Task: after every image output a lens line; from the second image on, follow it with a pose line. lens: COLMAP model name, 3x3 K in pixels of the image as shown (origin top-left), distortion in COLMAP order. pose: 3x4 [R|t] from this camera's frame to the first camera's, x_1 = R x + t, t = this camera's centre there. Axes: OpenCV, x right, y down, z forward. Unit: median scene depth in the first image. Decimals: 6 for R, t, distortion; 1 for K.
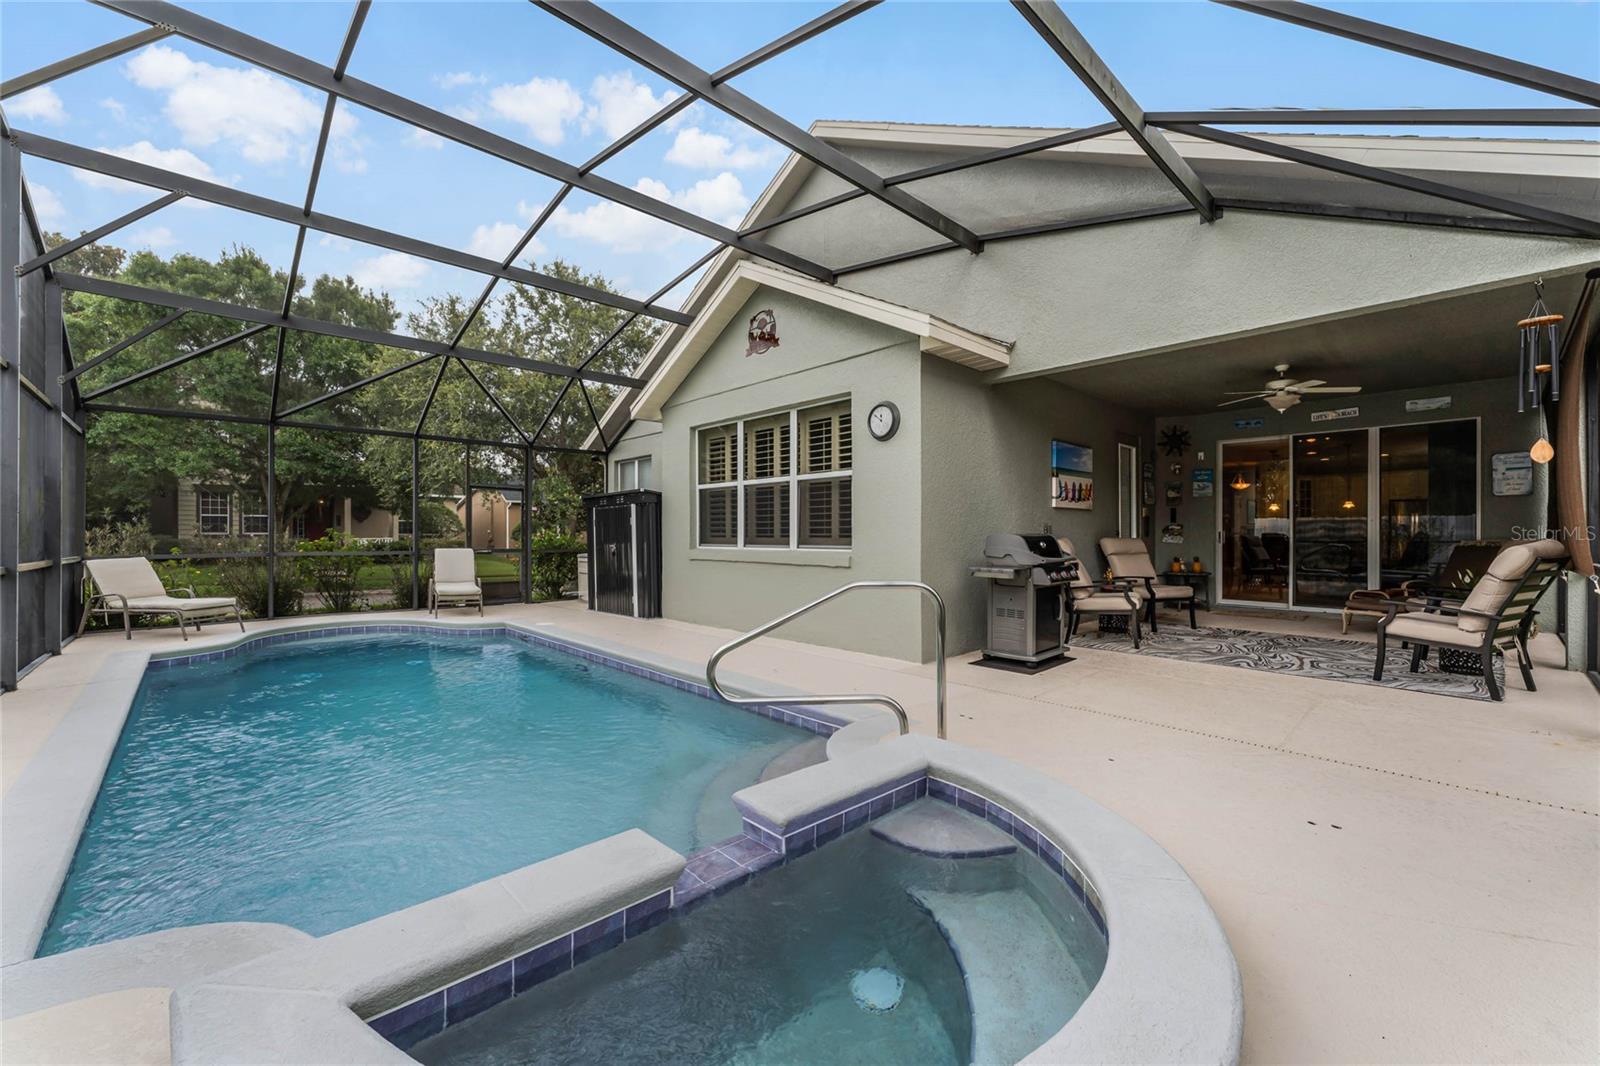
lens RADIAL K [[635.8, 0, 802.7], [0, 635.8, 530.8], [0, 0, 1]] dist [-0.000685, -0.000054]
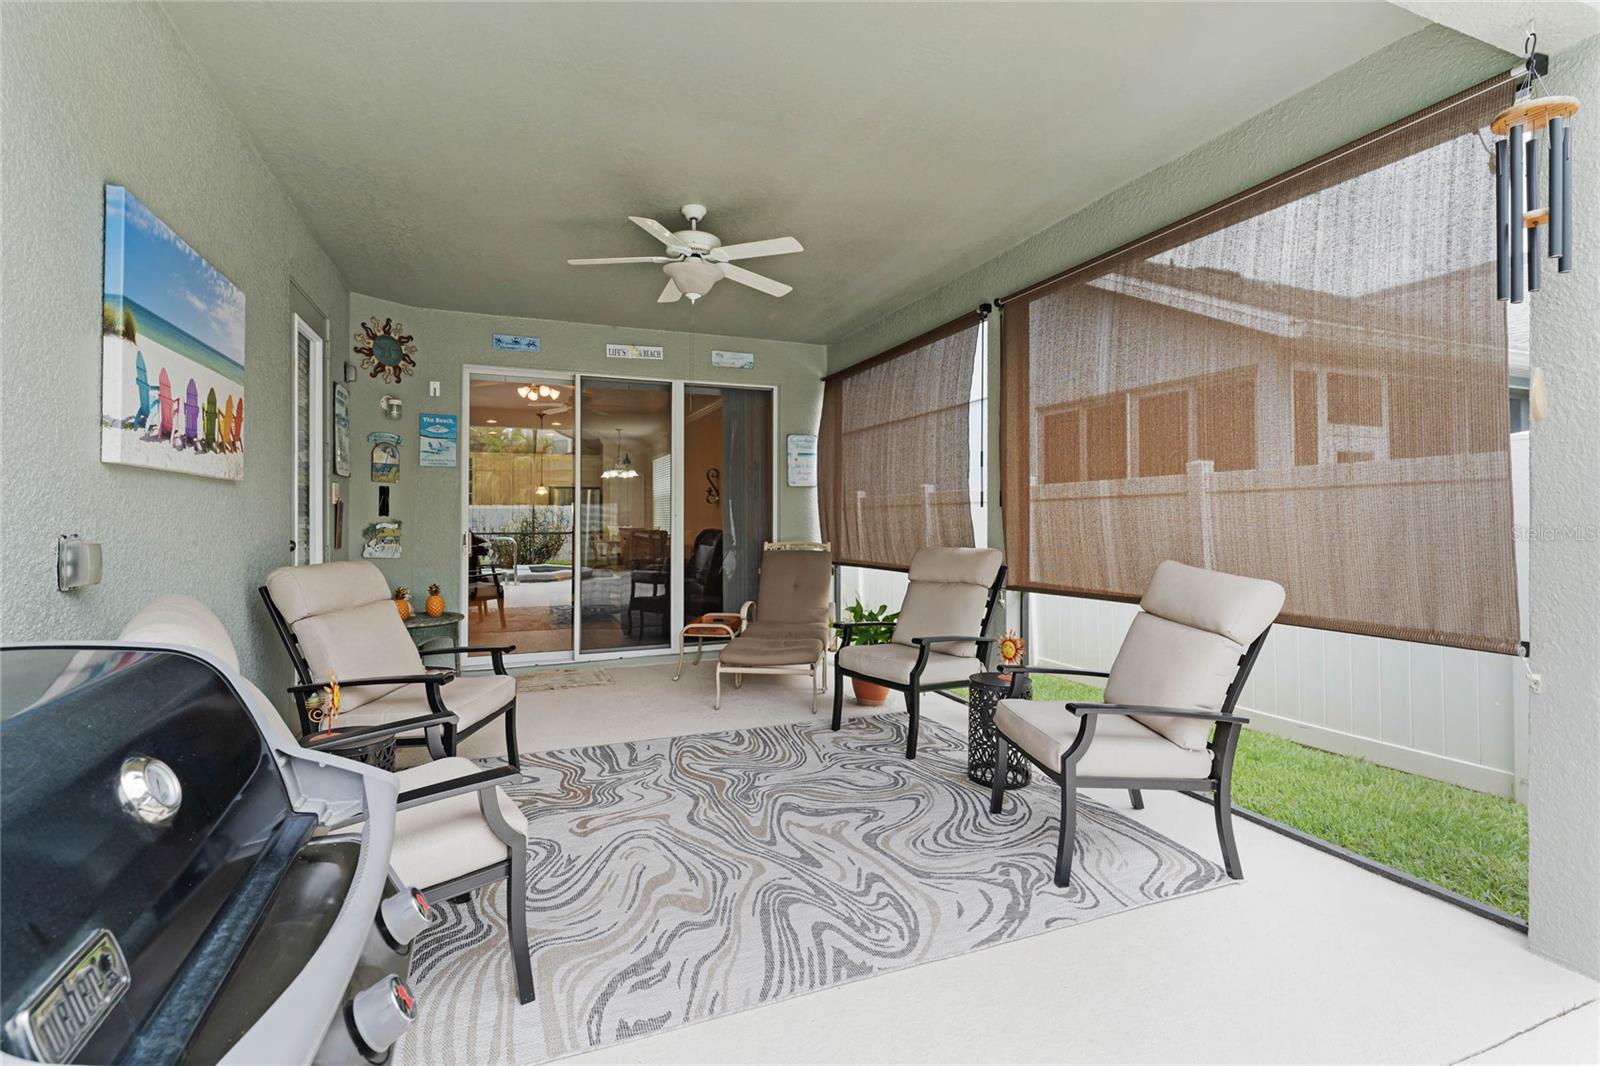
lens RADIAL K [[709.5, 0, 783.6], [0, 709.5, 510.0], [0, 0, 1]] dist [-0.004718, -0.000471]
pose [[0.354205, 0.006690, 0.935144, 0.223542], [0.001910, 0.999967, -0.007877, -0.016028], [-0.935166, 0.004576, 0.354180, 0.631602]]
